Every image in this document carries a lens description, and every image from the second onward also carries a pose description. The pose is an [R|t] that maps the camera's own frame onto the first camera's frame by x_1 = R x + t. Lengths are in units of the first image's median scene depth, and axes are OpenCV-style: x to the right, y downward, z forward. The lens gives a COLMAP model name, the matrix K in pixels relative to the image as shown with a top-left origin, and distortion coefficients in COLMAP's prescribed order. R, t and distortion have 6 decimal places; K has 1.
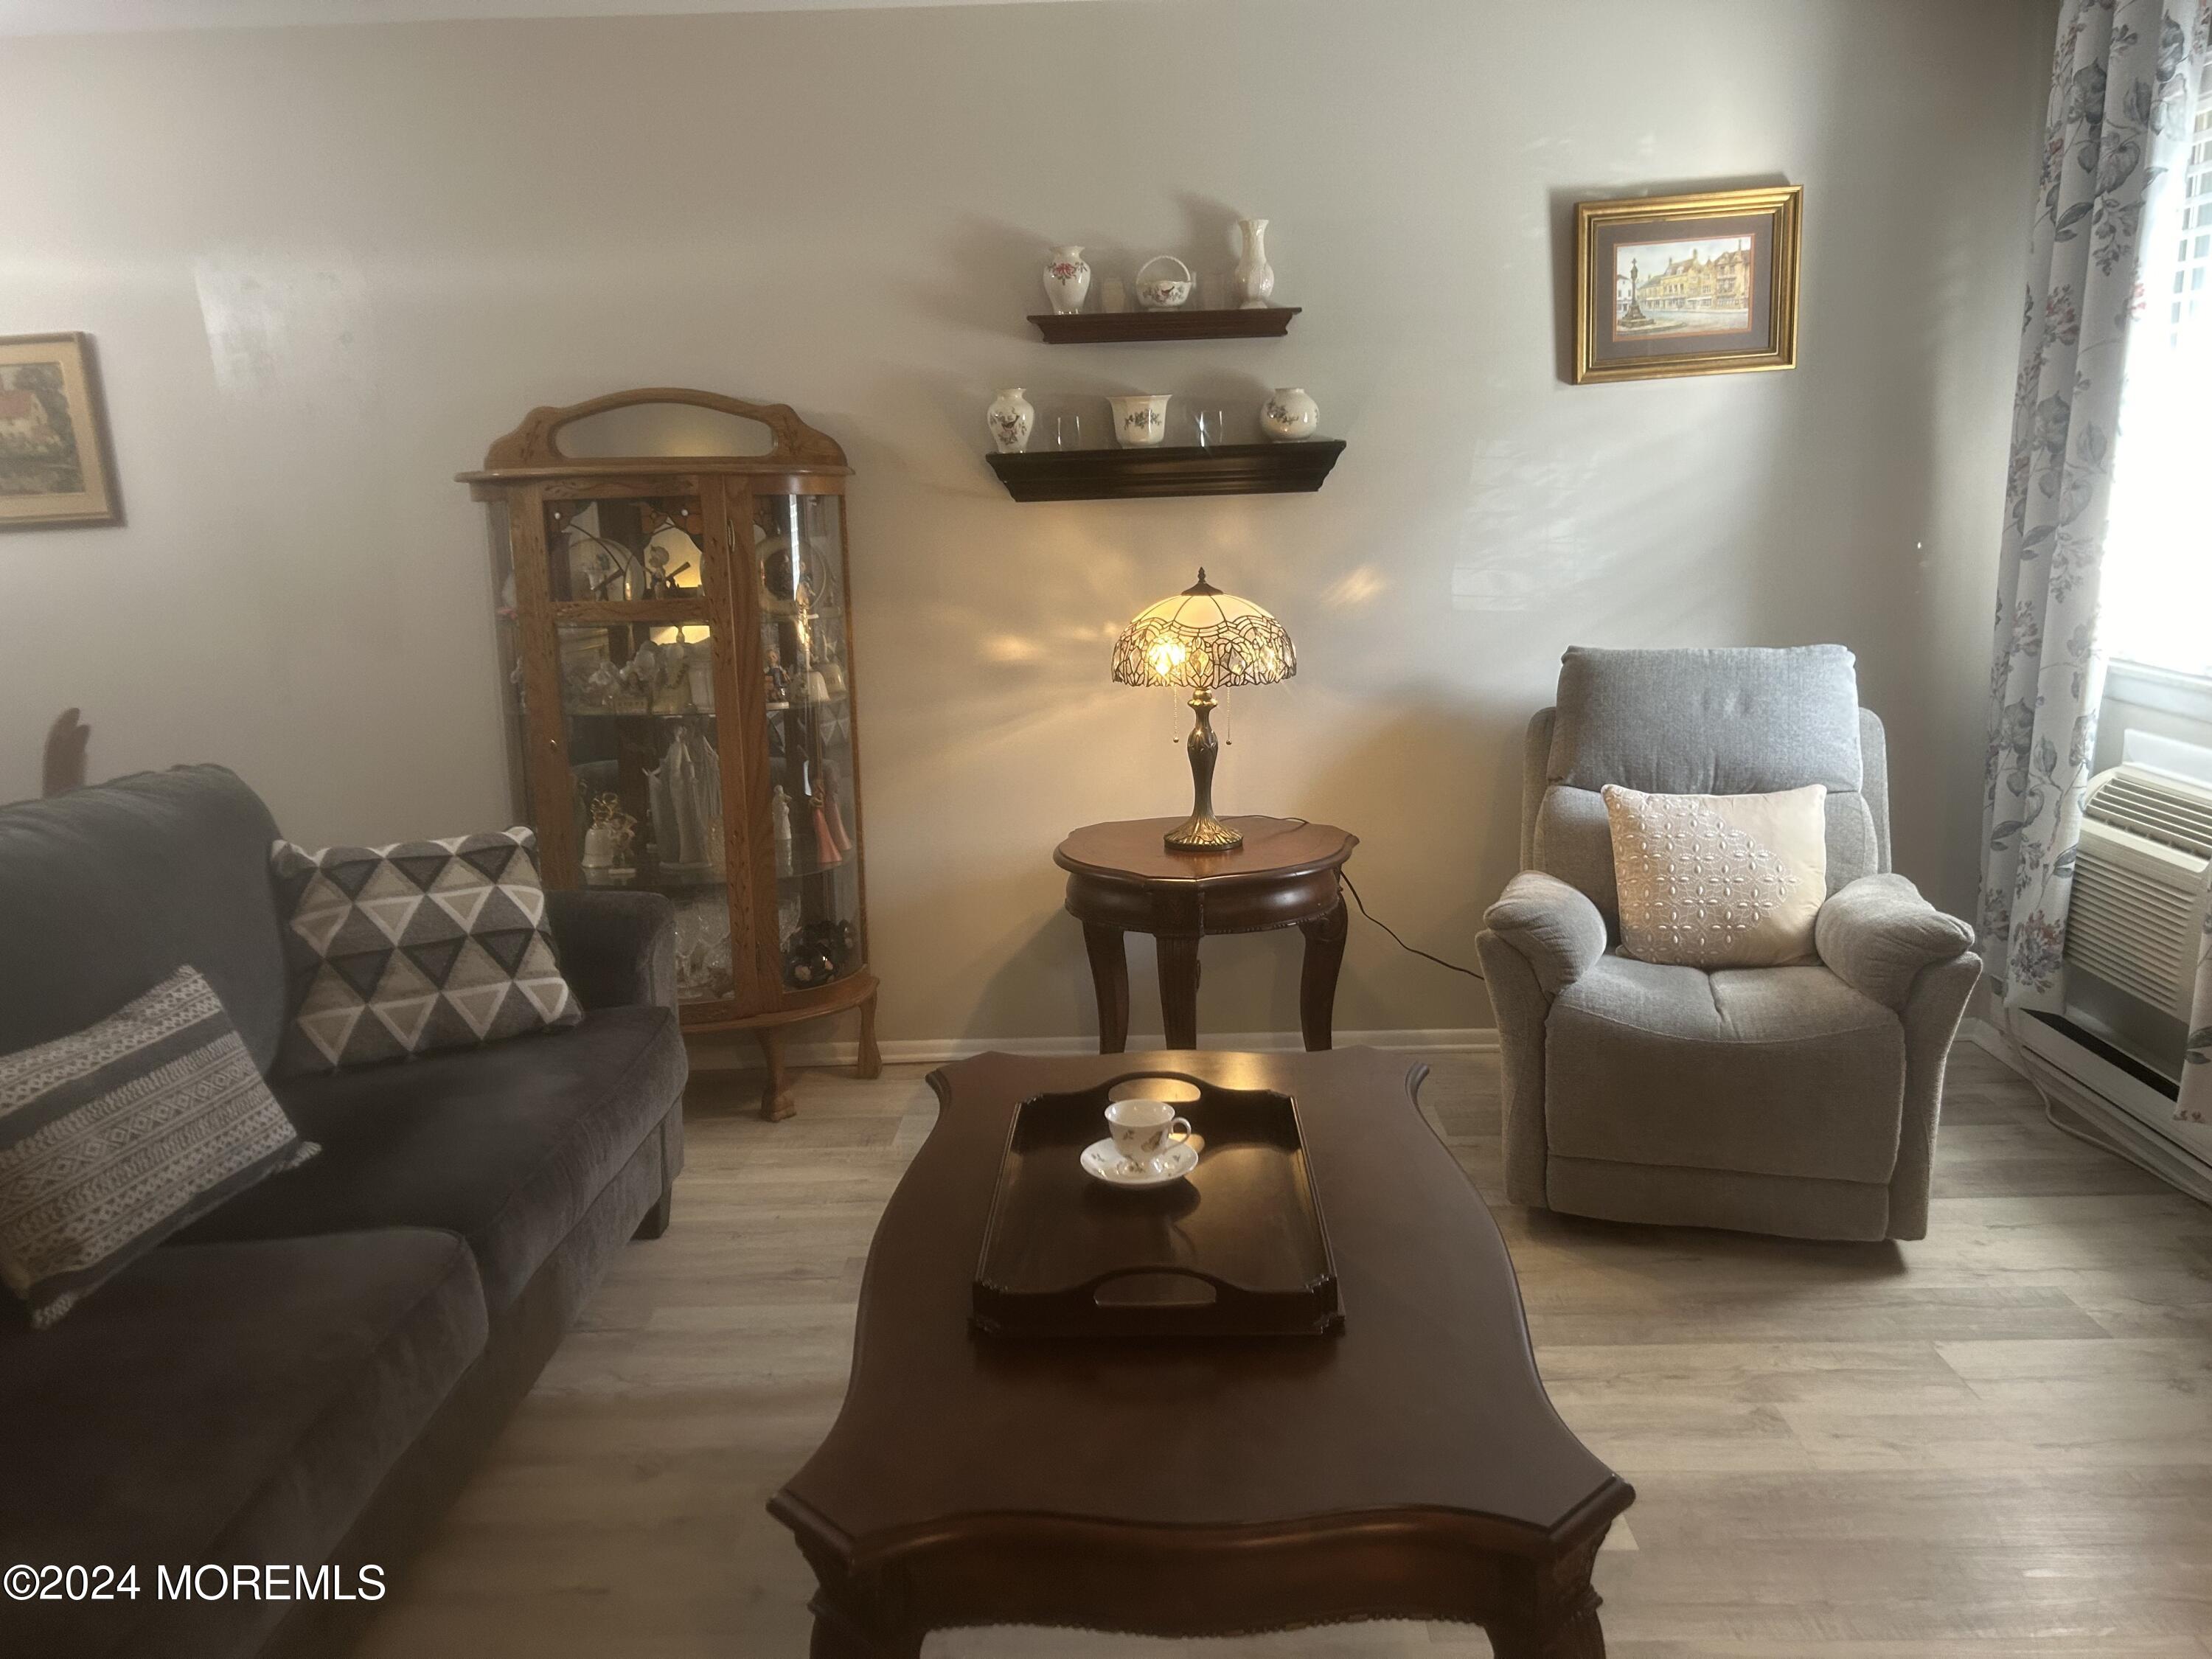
lens RADIAL K [[1665.6, 0, 1101.8], [0, 1665.6, 841.5], [0, 0, 1]] dist [0.044816, -0.044962]
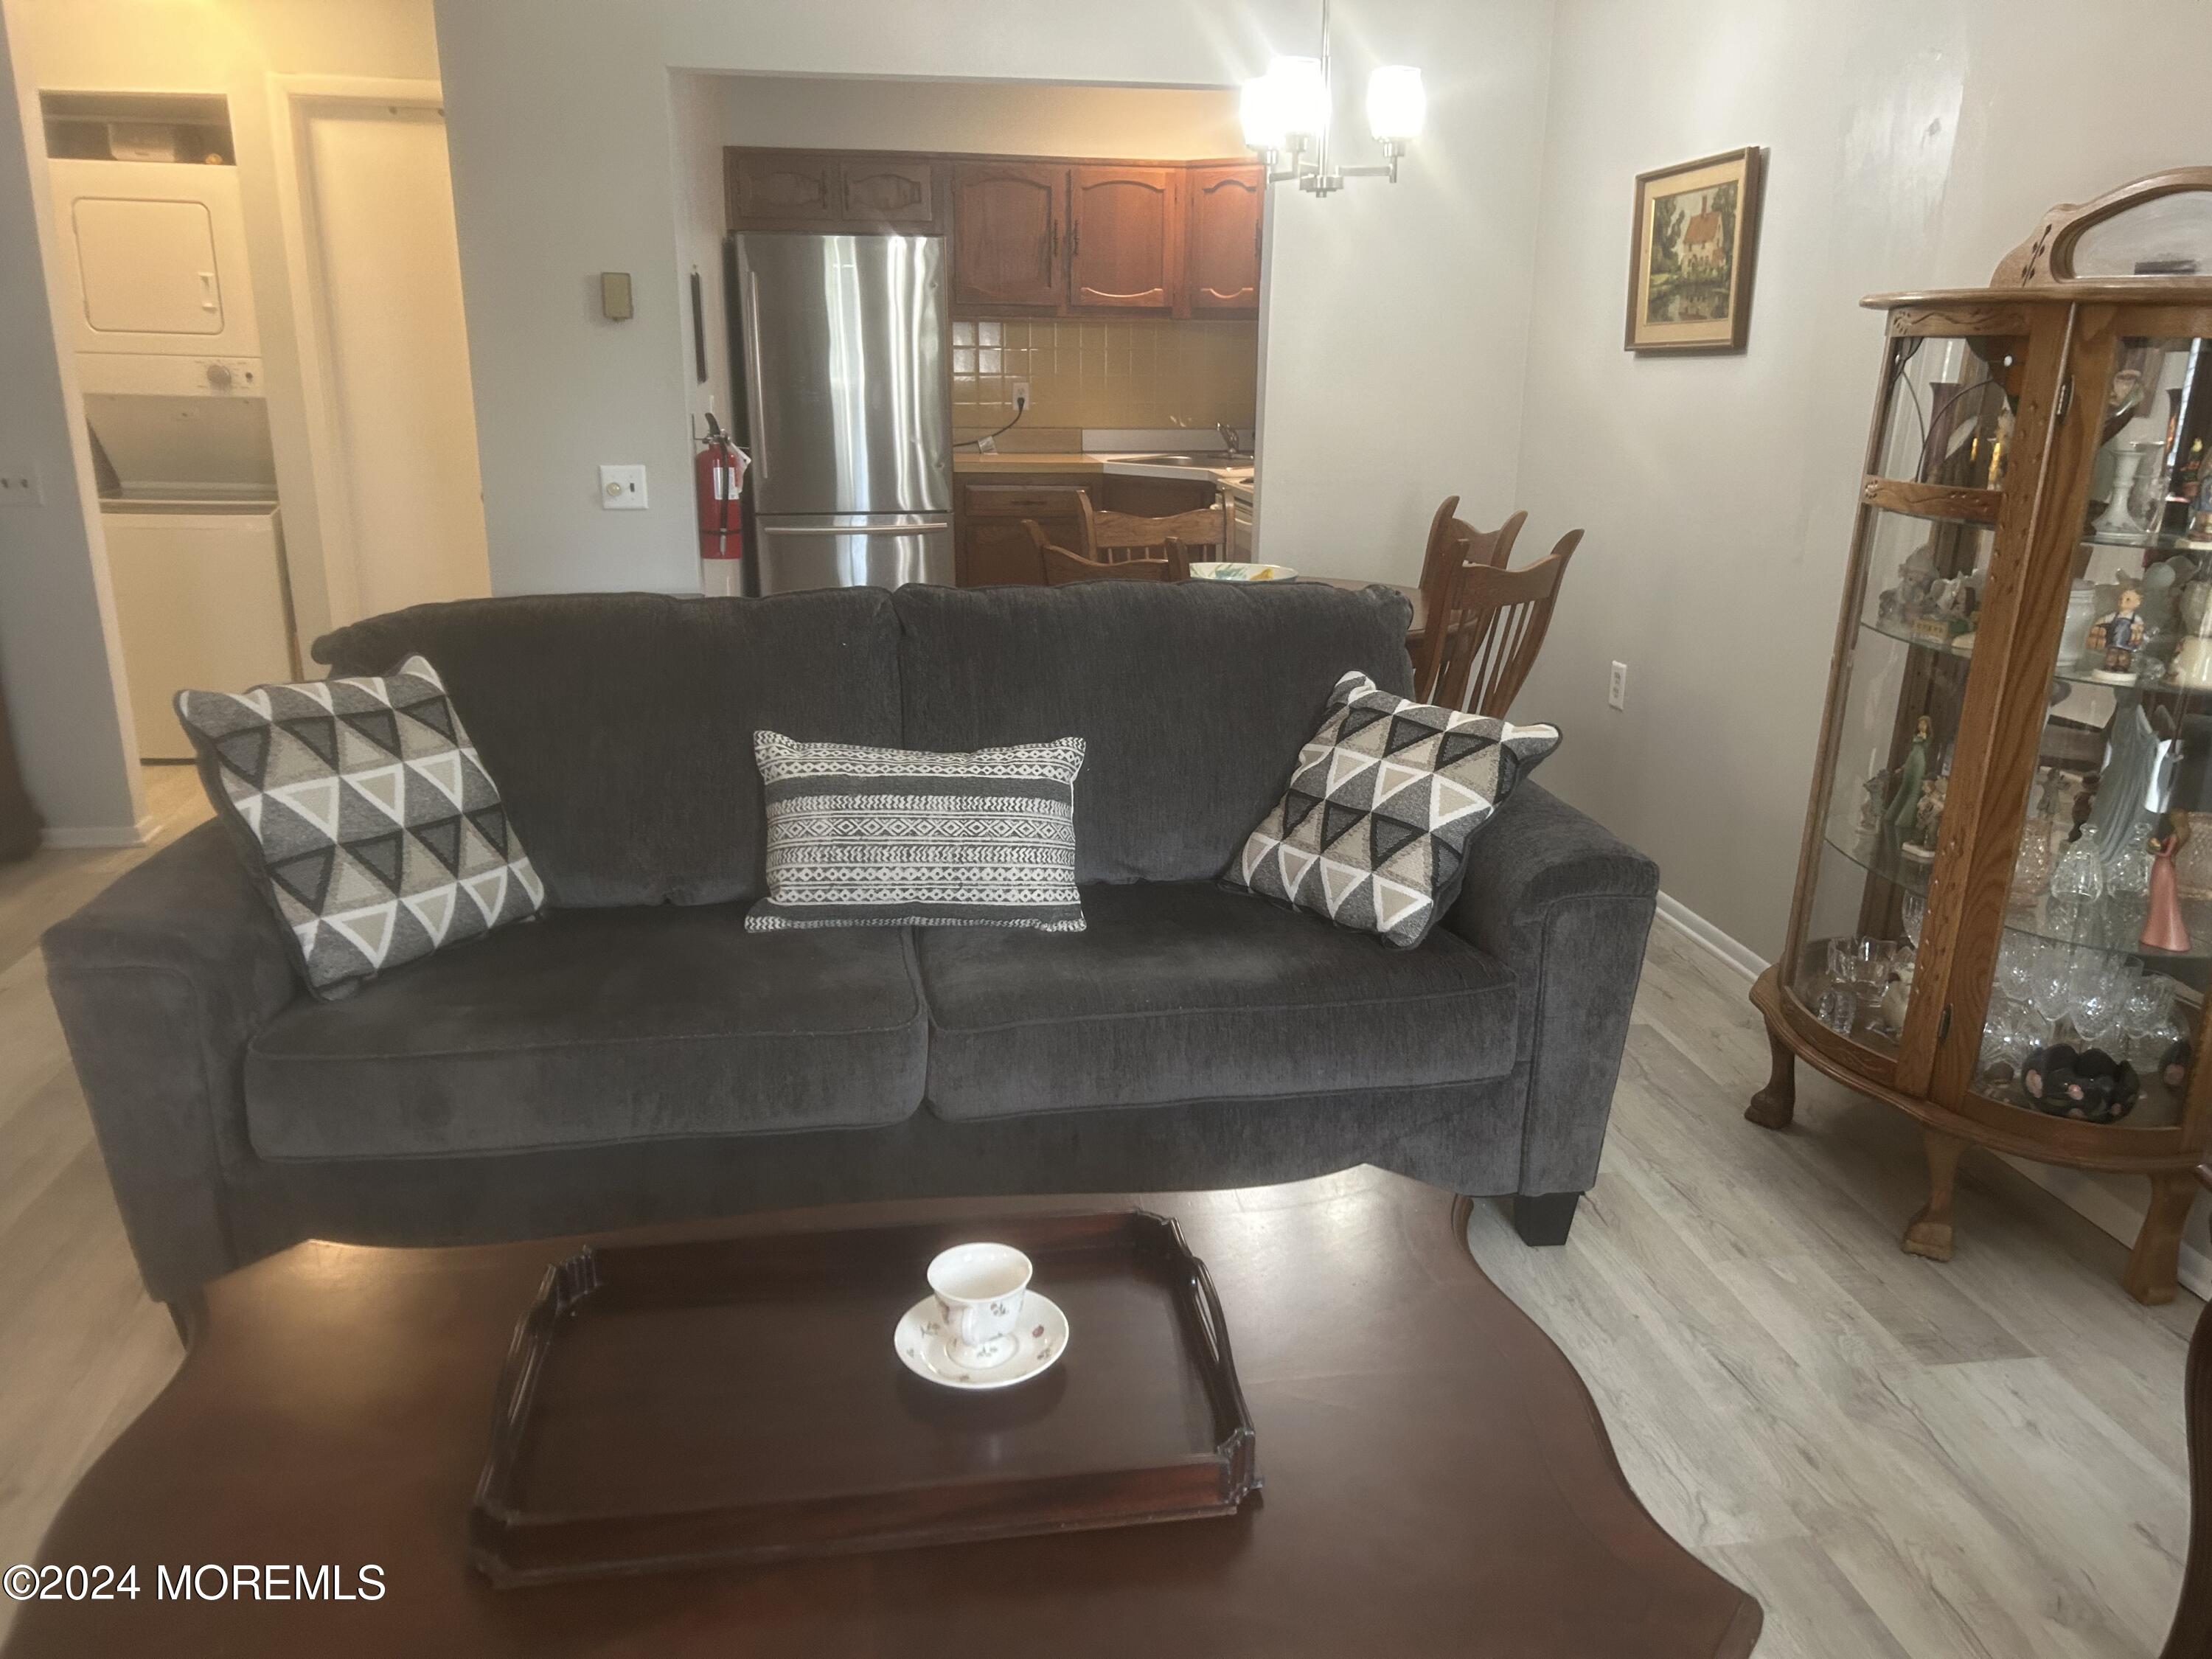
lens RADIAL K [[1665.6, 0, 1121.2], [0, 1665.6, 847.5], [0, 0, 1]] dist [0.044816, -0.044962]
pose [[0.180894, 0.314777, -0.931769, 0.359476], [-0.222099, 0.936000, 0.273088, -0.114170], [0.958097, 0.157545, 0.239228, 0.505380]]
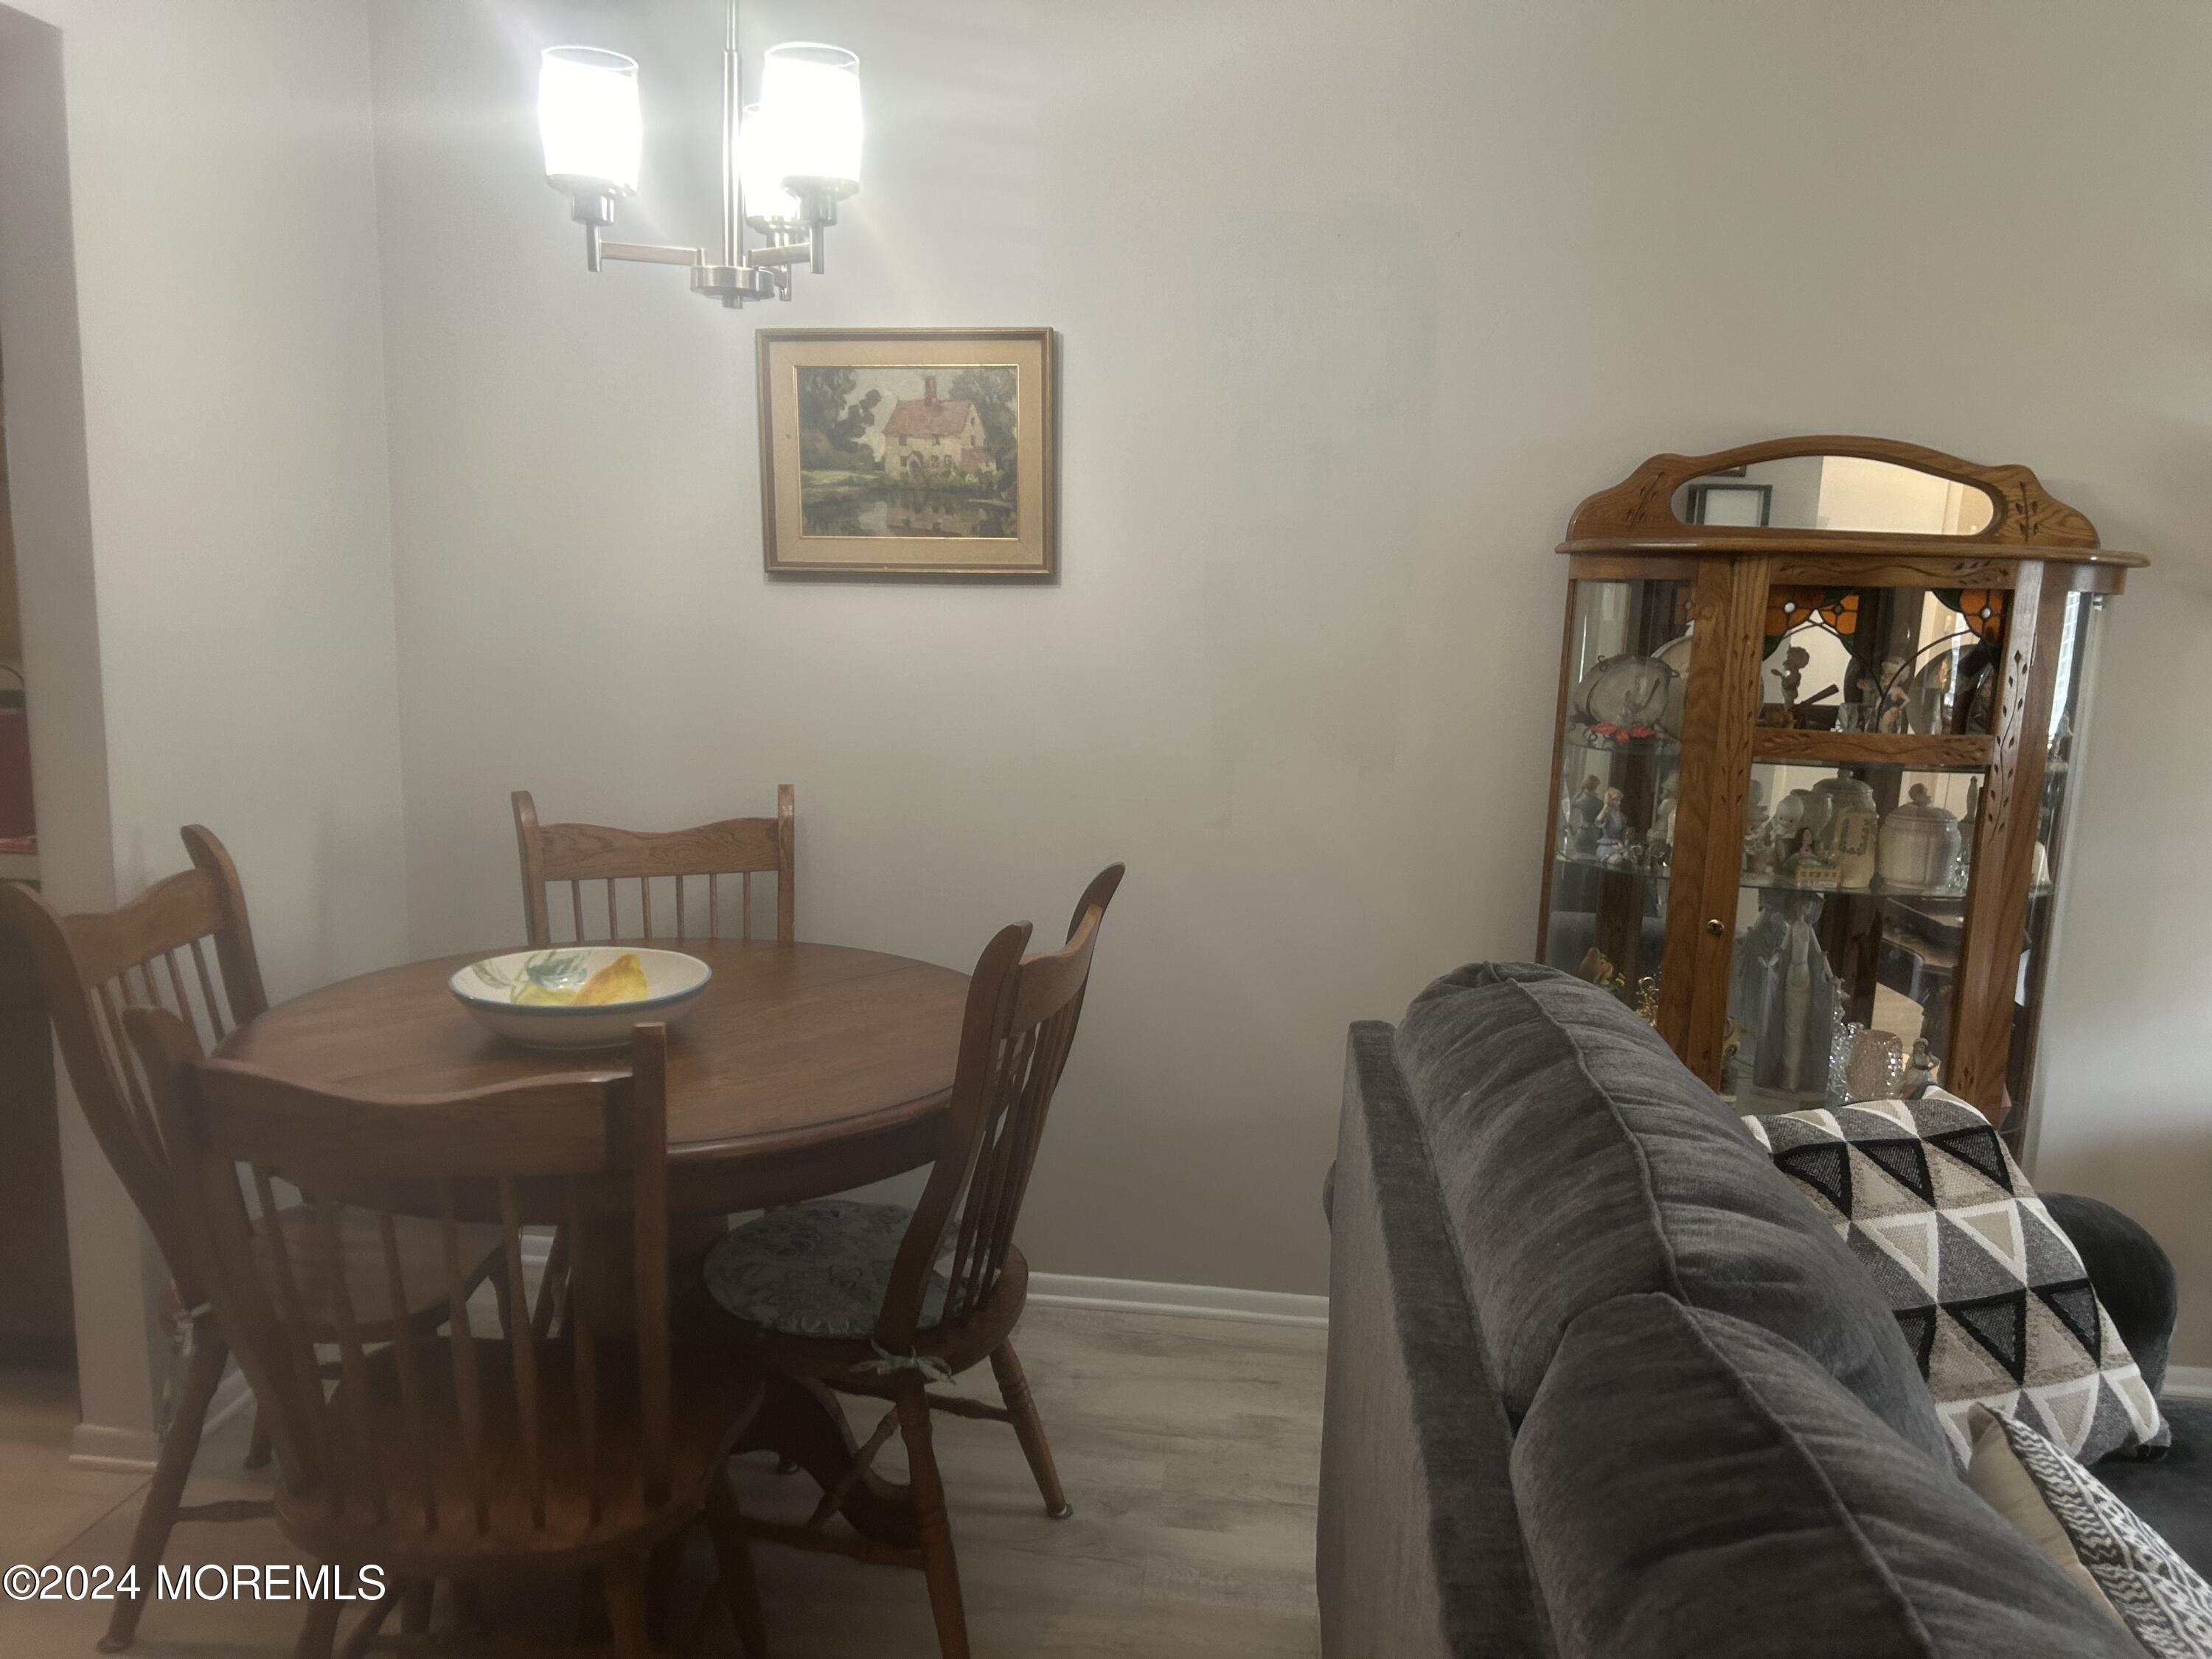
lens RADIAL K [[1665.6, 0, 1100.2], [0, 1665.6, 840.3], [0, 0, 1]] dist [0.044816, -0.044962]
pose [[0.994660, 0.070481, -0.075395, -0.530071], [-0.073787, 0.996389, -0.041998, -0.044506], [0.072163, 0.047337, 0.996269, 0.272785]]
